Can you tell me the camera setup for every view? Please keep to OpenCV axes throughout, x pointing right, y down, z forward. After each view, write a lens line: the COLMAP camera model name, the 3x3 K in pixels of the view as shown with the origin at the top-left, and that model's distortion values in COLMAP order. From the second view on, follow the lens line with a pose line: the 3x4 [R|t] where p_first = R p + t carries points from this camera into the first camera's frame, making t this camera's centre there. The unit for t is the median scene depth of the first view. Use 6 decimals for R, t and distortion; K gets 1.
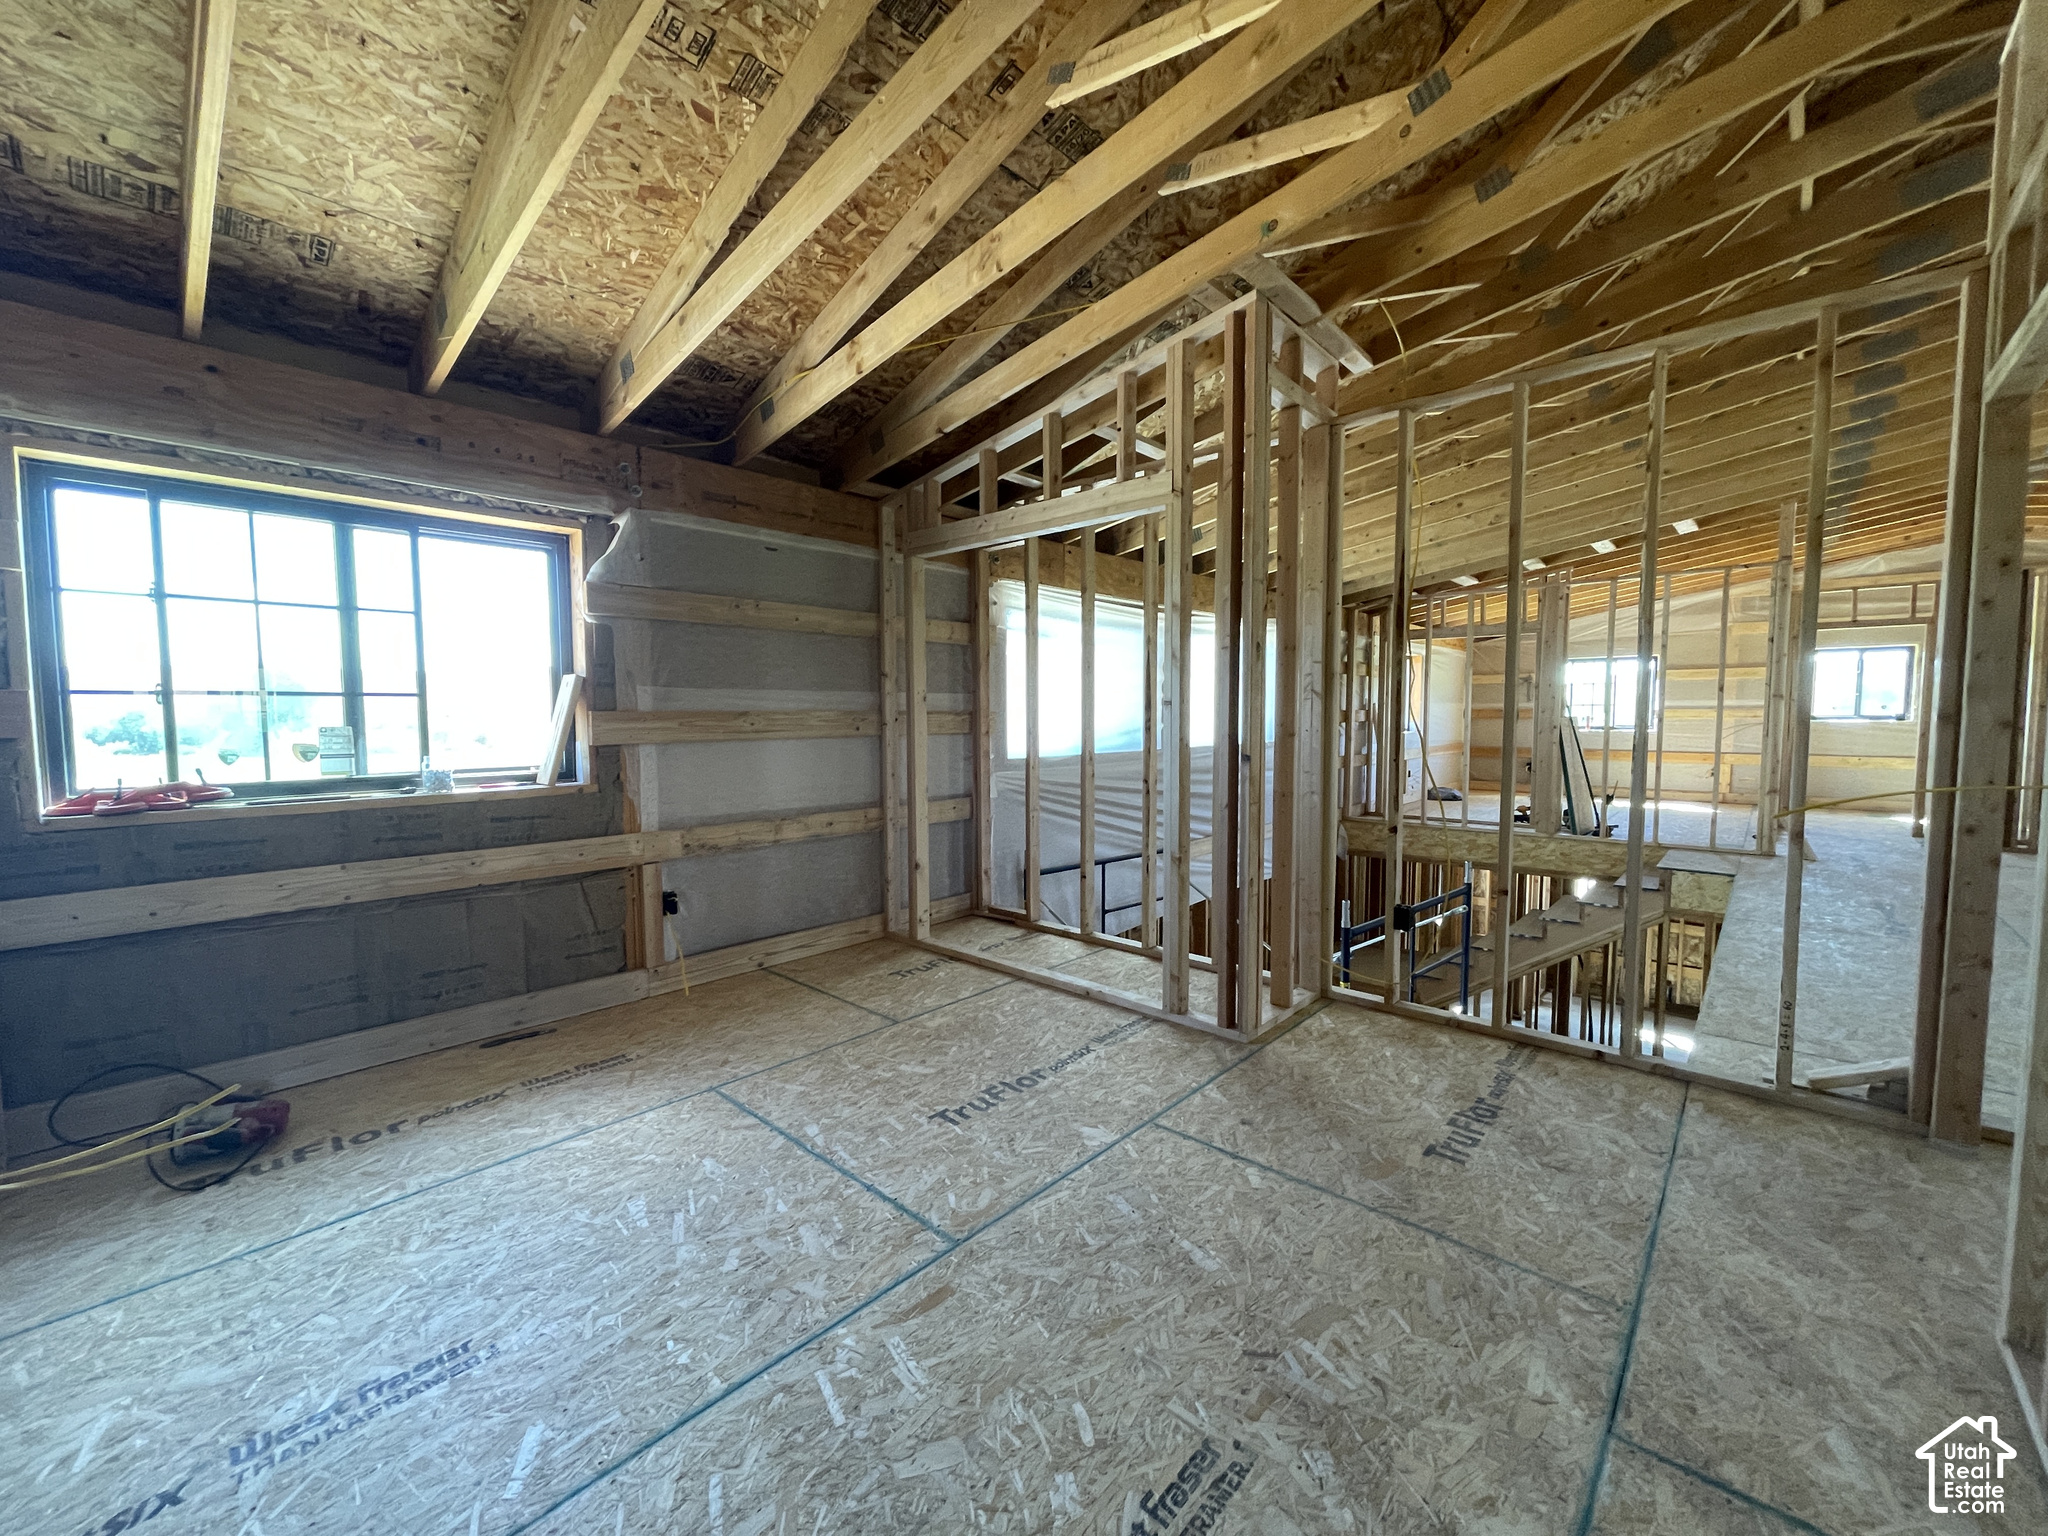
lens RADIAL K [[826.8, 0, 1012.4], [0, 826.8, 768.7], [0, 0, 1]] dist [-0.000438, -0.000201]
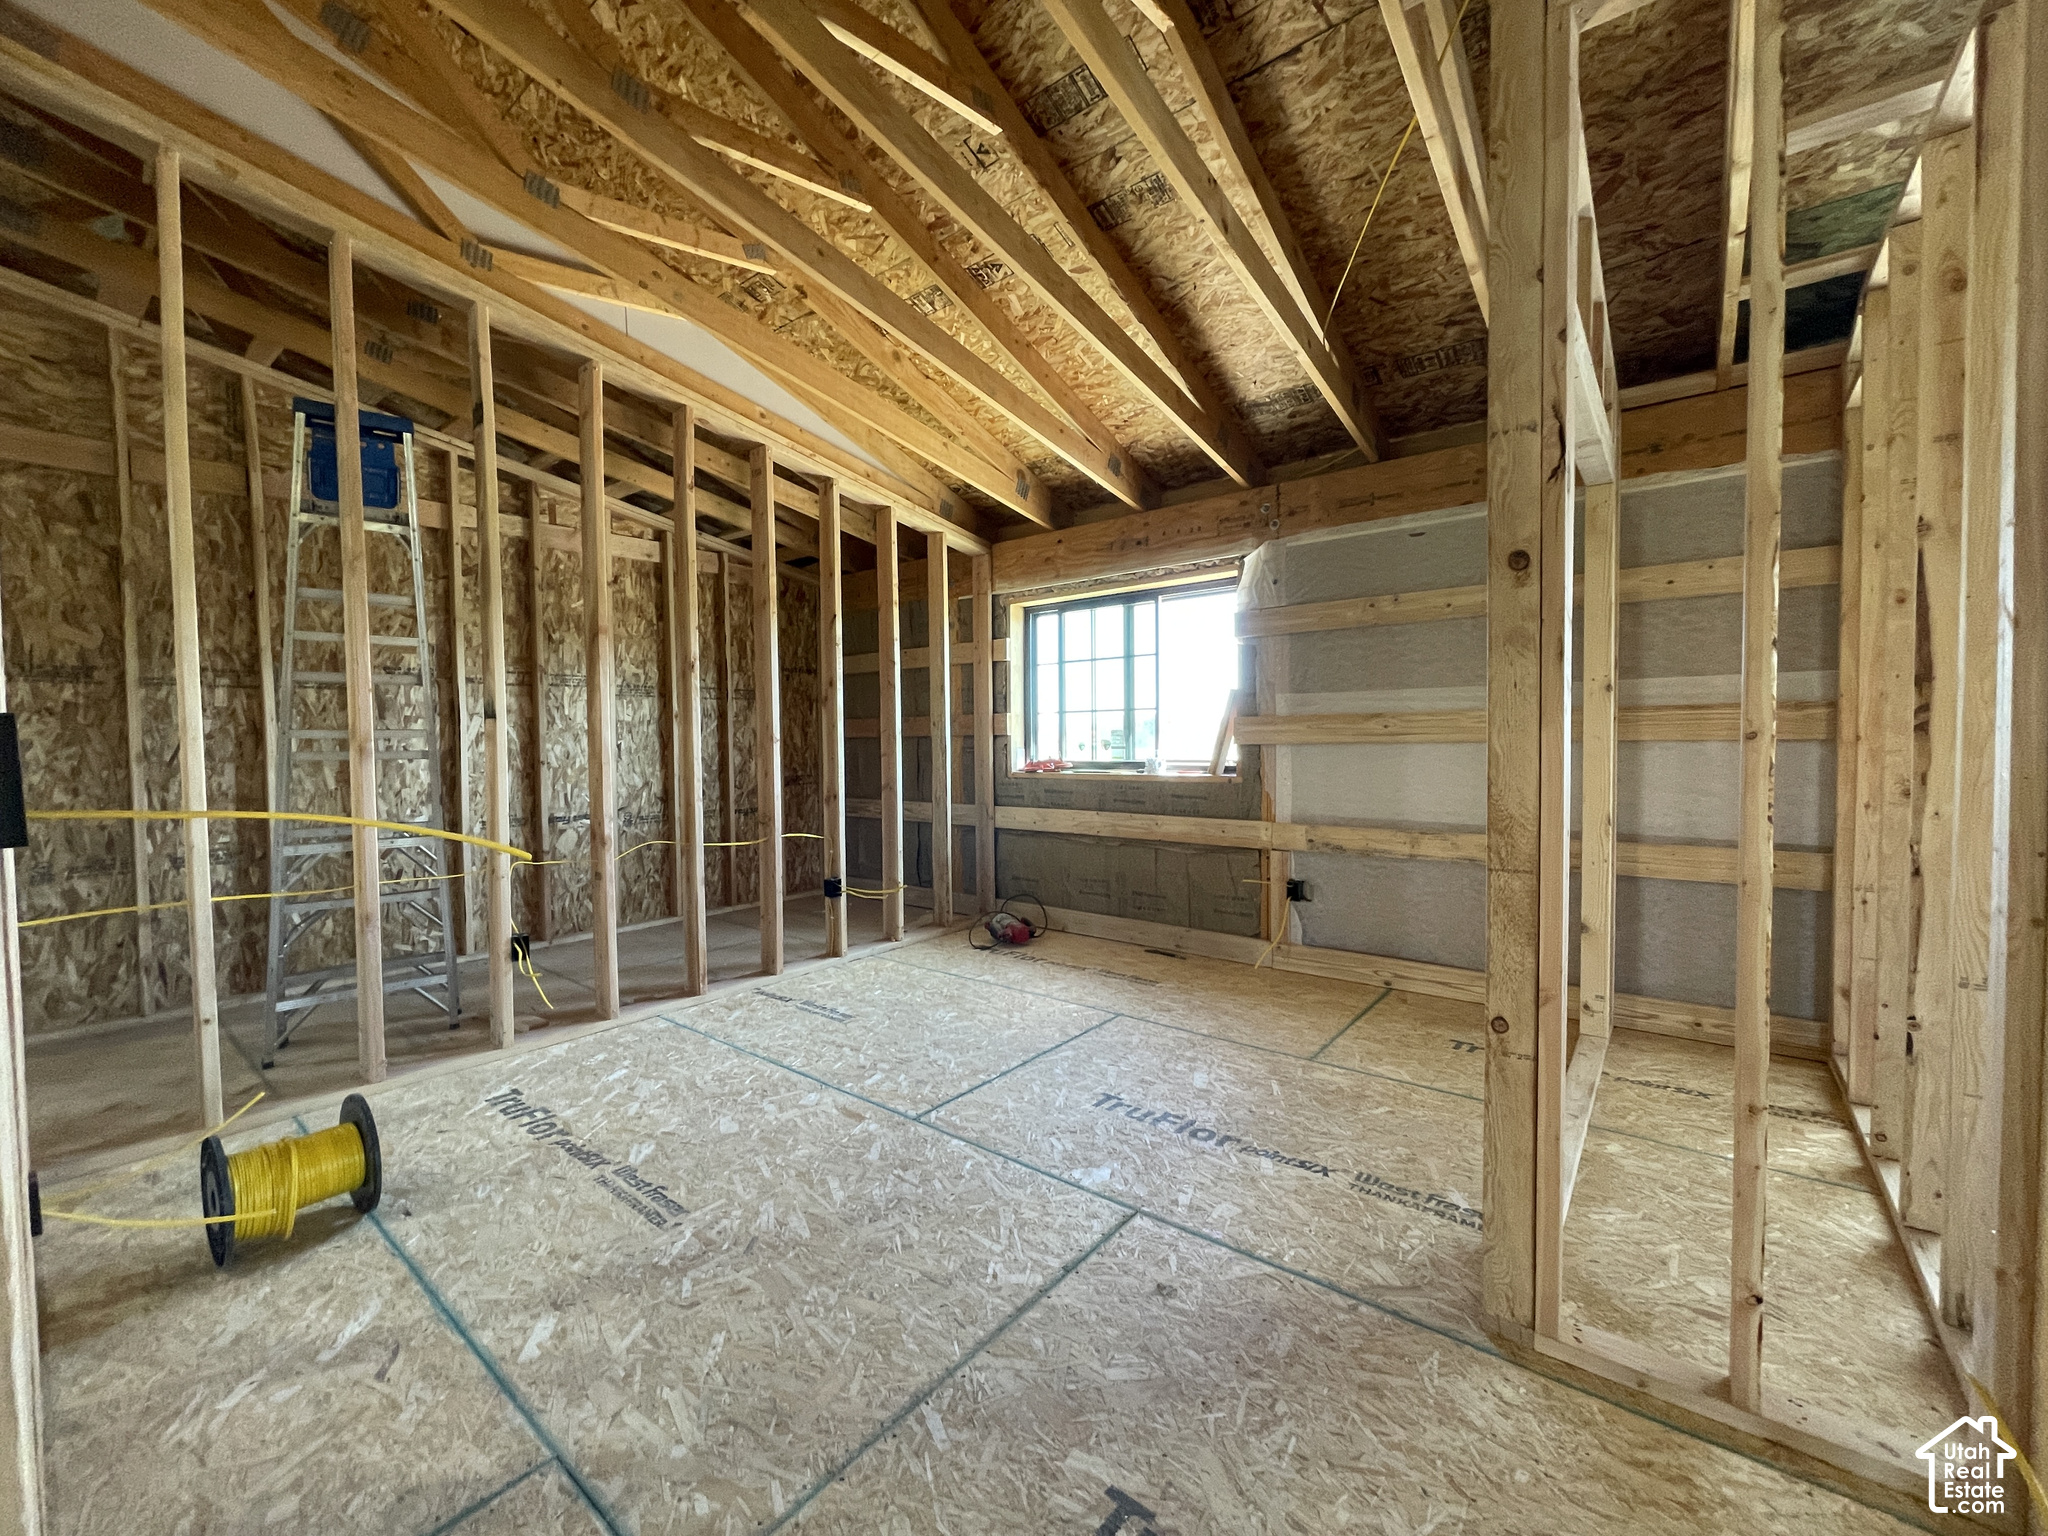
lens RADIAL K [[829.5, 0, 1012.4], [0, 829.5, 767.0], [0, 0, 1]] dist [0.010109, 0.000264]
pose [[0.057521, 0.041324, -0.997489, 0.686873], [-0.052475, 0.997887, 0.038314, -0.024158], [0.996964, 0.050140, 0.059568, 0.581024]]
